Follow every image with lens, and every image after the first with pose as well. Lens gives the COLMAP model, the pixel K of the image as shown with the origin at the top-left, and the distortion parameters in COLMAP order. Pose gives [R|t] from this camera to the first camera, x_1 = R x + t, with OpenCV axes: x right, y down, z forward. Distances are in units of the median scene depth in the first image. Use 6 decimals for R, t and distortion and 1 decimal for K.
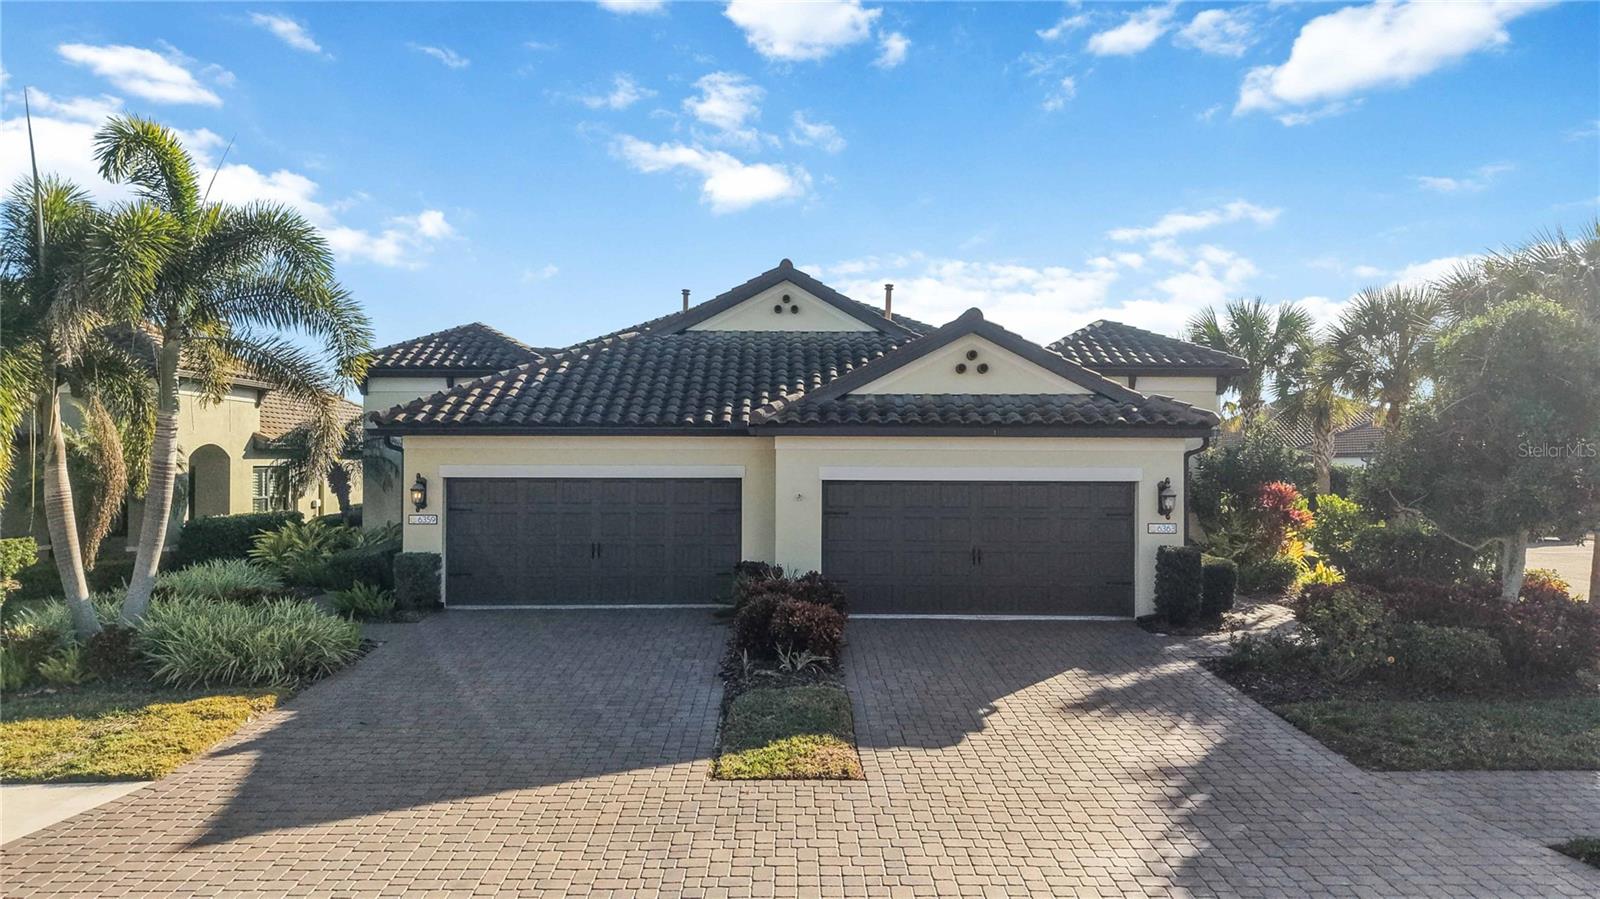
lens RADIAL K [[1061.4, 0, 800.4], [0, 1061.4, 469.3], [0, 0, 1]] dist [0.043979, -0.059326]
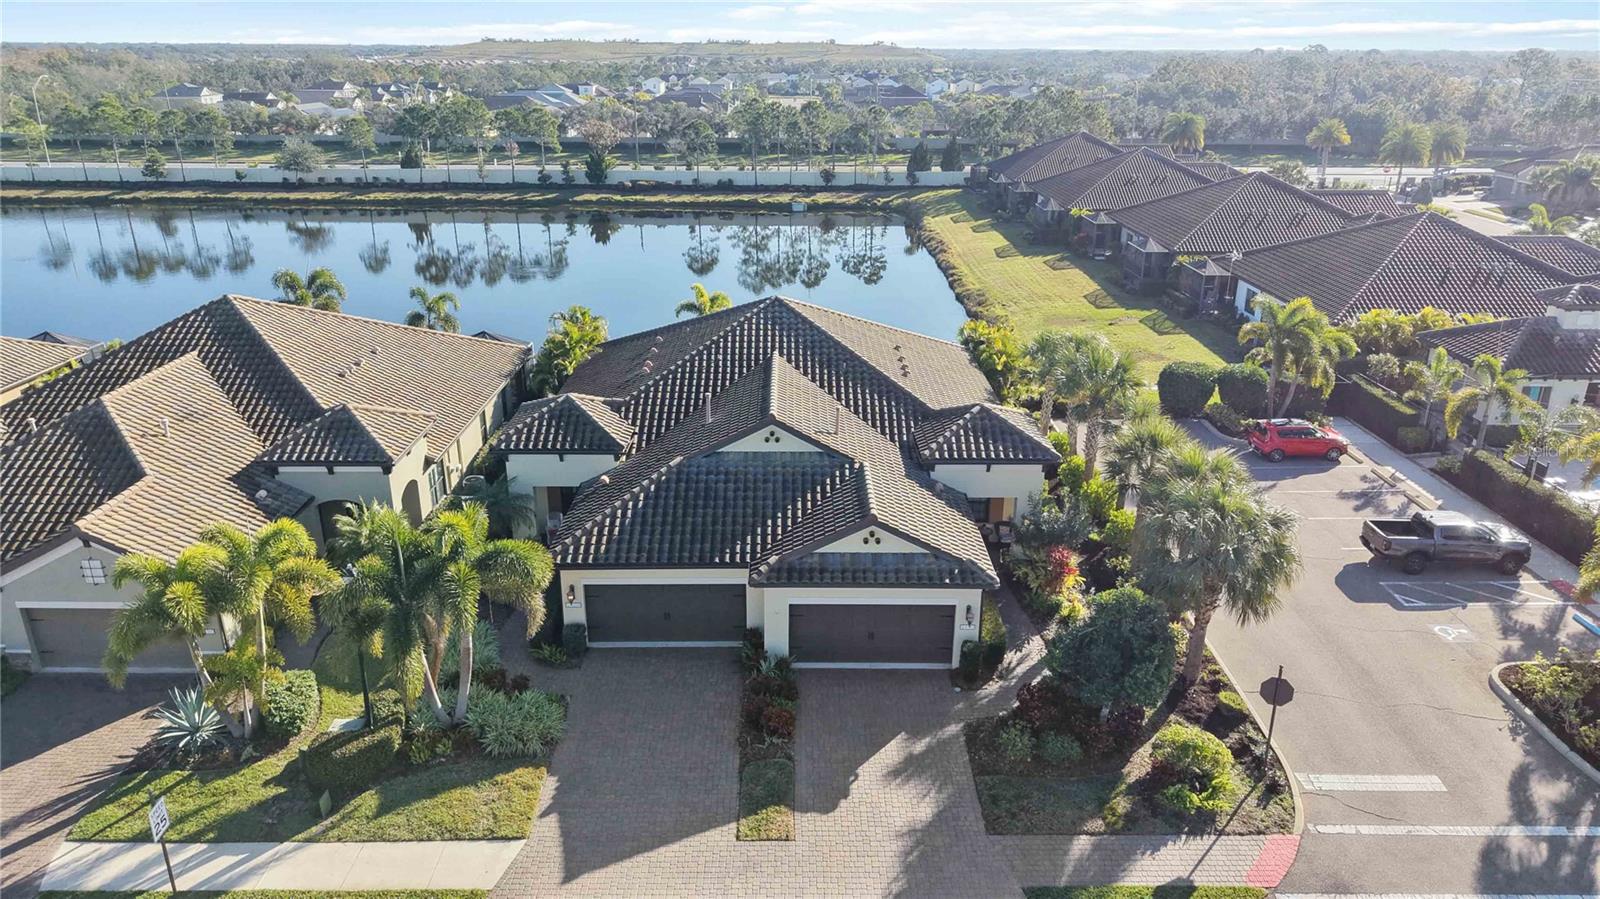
lens RADIAL K [[1061.4, 0, 800.4], [0, 1061.4, 469.3], [0, 0, 1]] dist [0.043979, -0.059326]
pose [[0.999961, 0.008114, -0.003500, 0.057680], [-0.006215, 0.927363, 0.374112, -1.158251], [0.006282, -0.374076, 0.927377, -0.828849]]
